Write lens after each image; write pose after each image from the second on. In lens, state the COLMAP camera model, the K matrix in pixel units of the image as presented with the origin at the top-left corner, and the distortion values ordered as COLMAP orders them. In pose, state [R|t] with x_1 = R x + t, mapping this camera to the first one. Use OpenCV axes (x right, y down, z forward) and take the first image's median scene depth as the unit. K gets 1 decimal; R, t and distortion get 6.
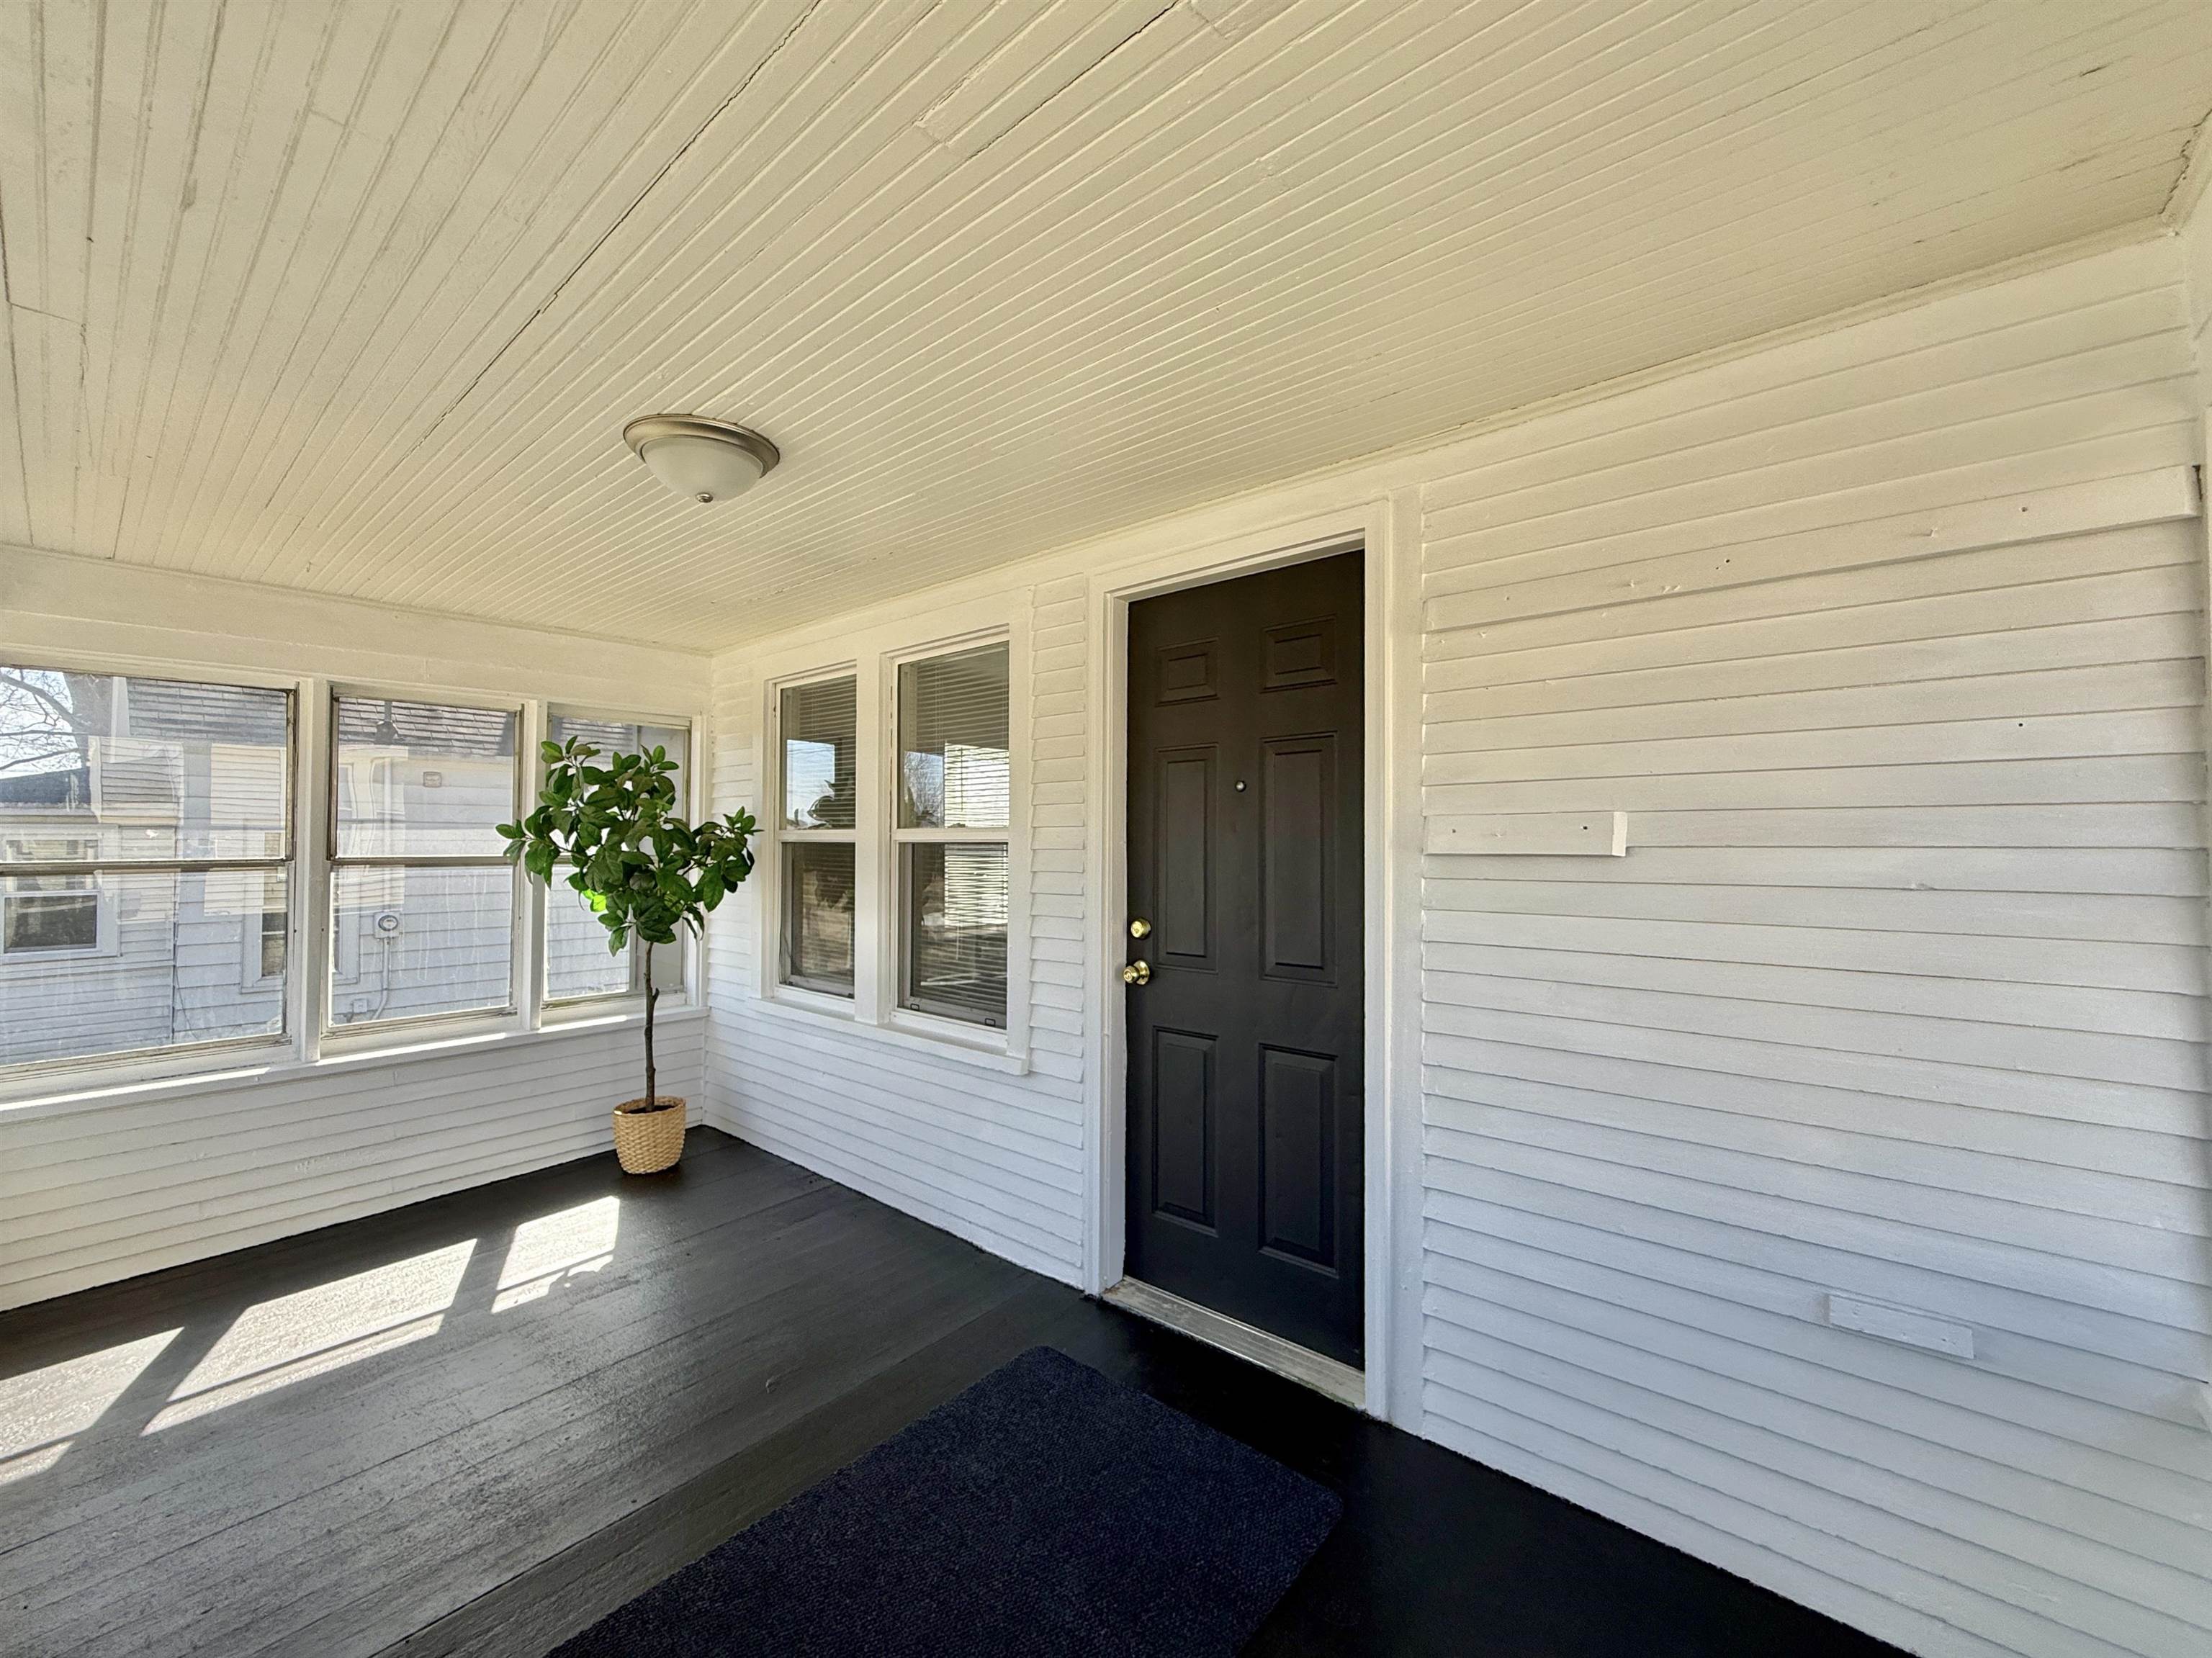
lens RADIAL K [[901.0, 0, 1096.8], [0, 901.0, 831.2], [0, 0, 1]] dist [-0.000167, 0.000142]
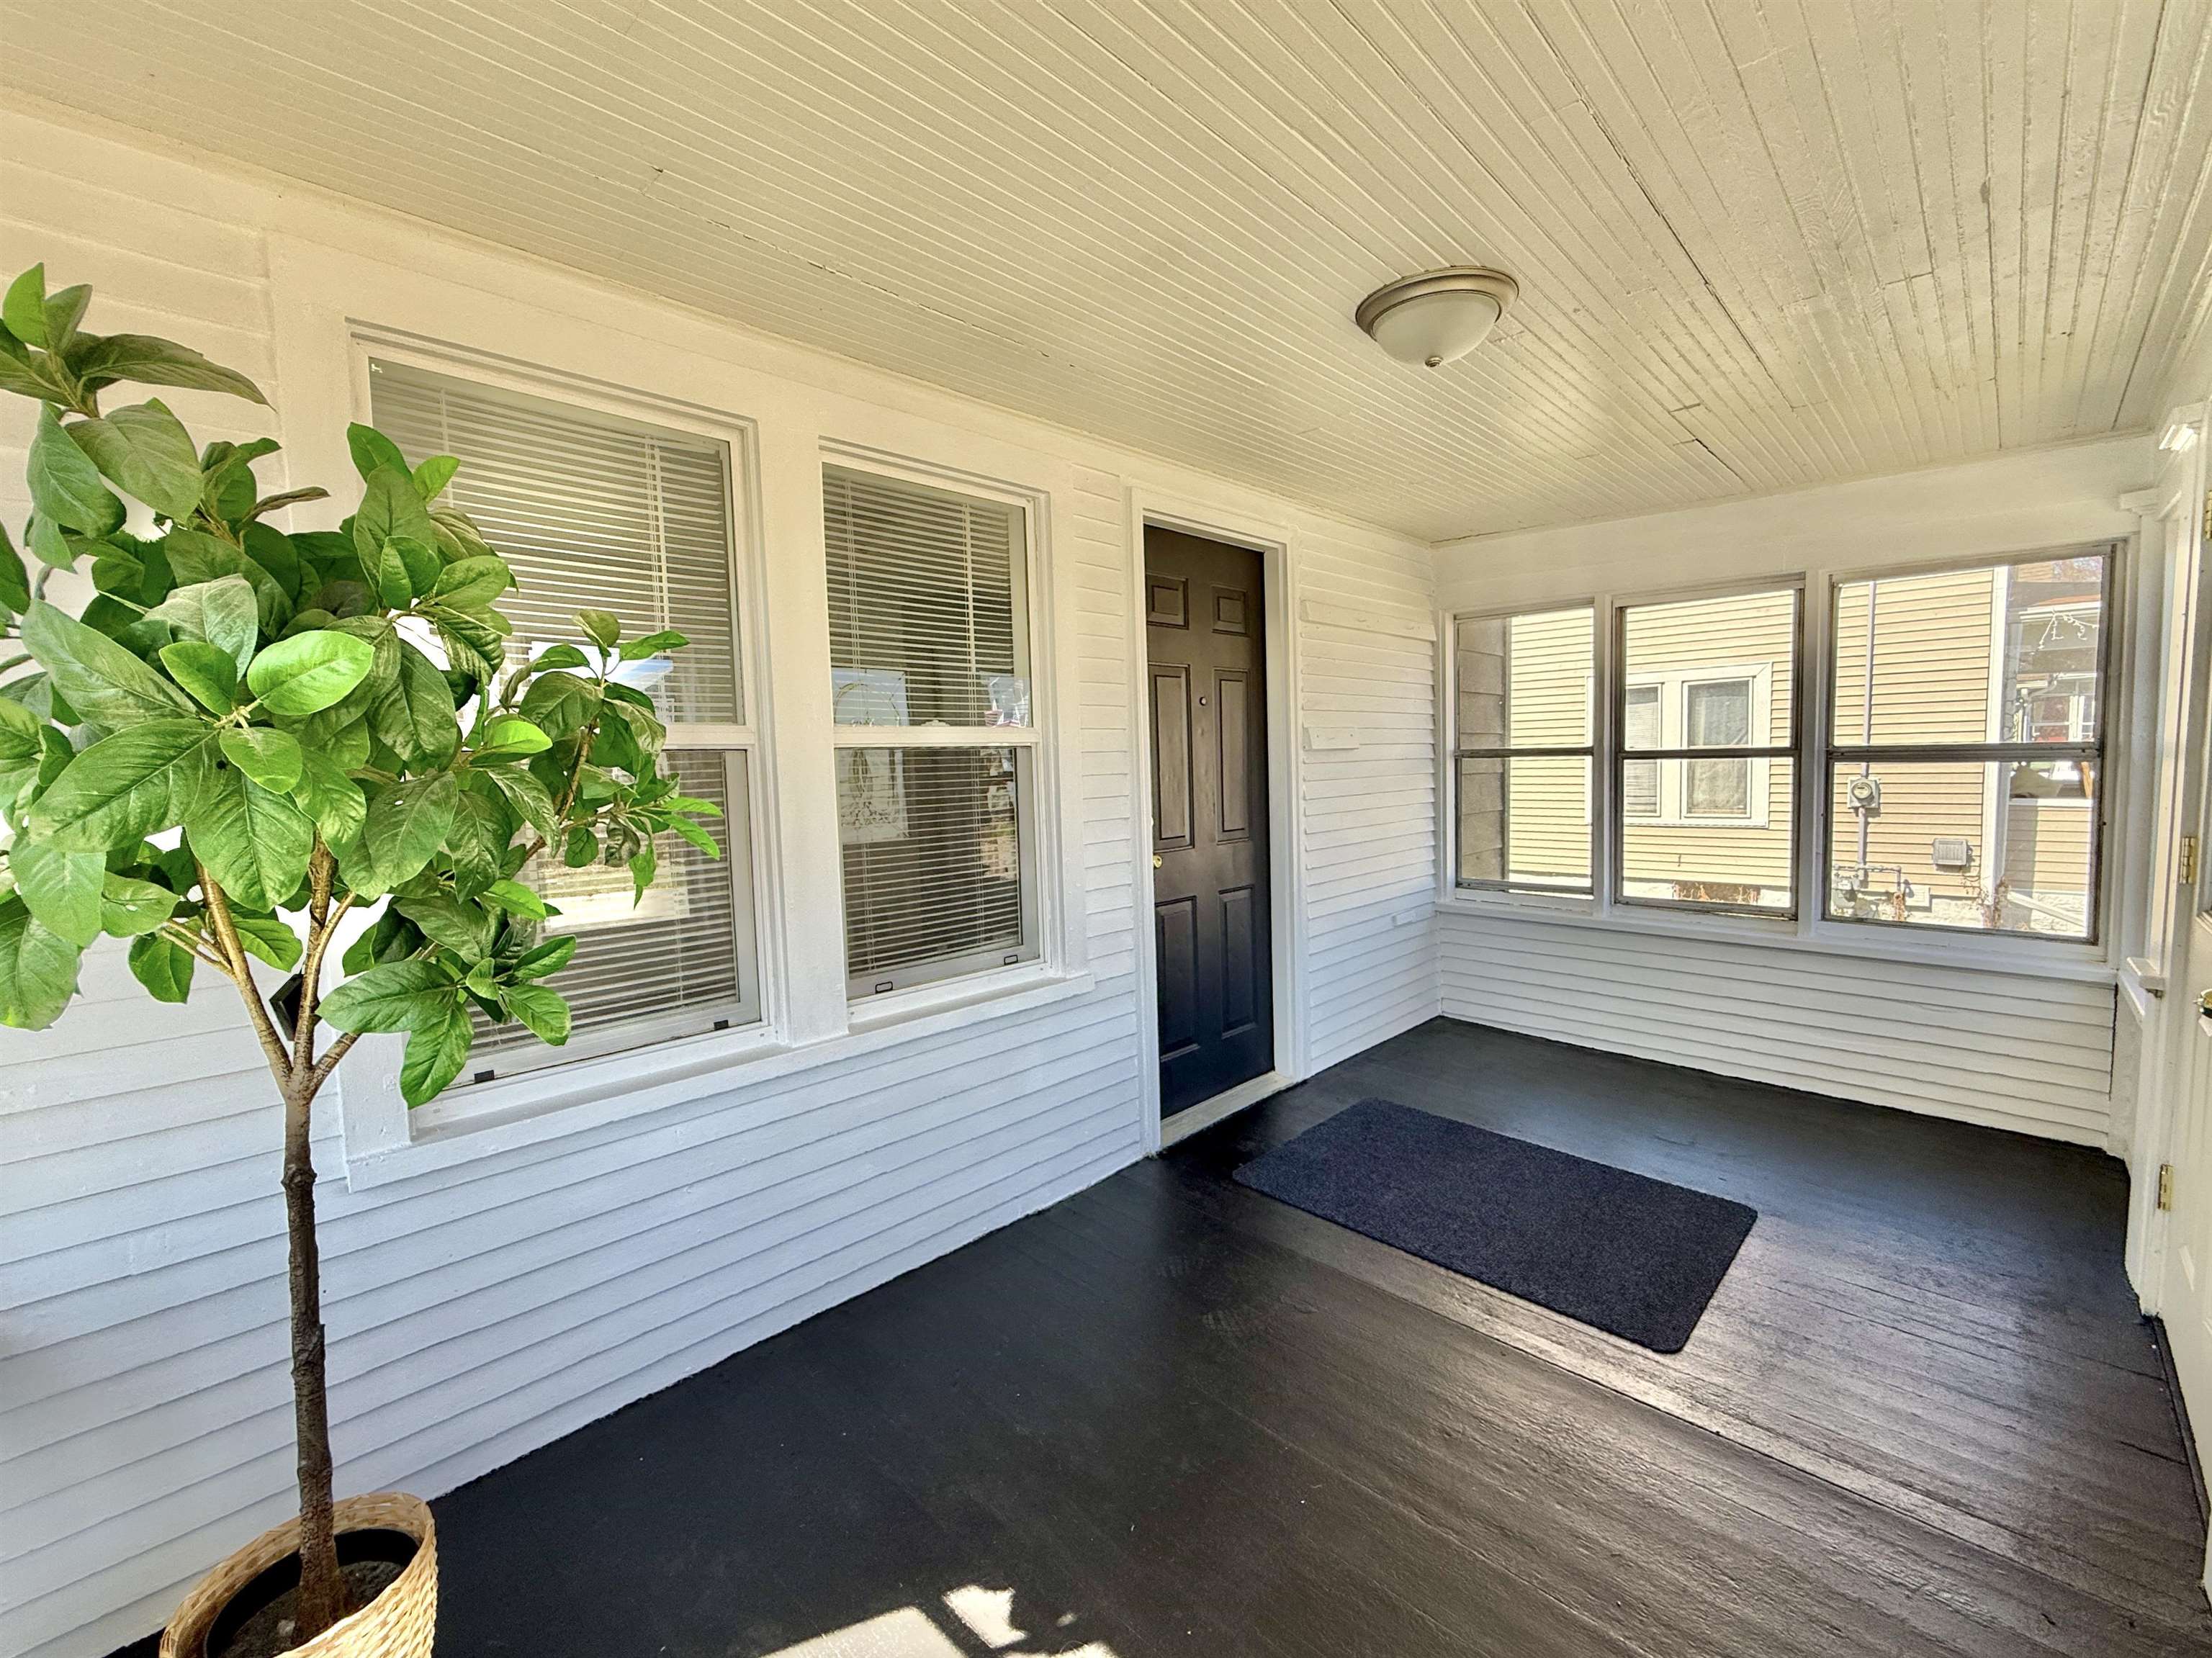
lens RADIAL K [[901.0, 0, 1096.8], [0, 901.0, 831.2], [0, 0, 1]] dist [-0.000167, 0.000142]
pose [[0.075005, -0.077901, 0.994136, -1.066038], [0.014231, 0.996926, 0.077046, 0.031472], [-0.997082, 0.008369, 0.075883, 0.965568]]
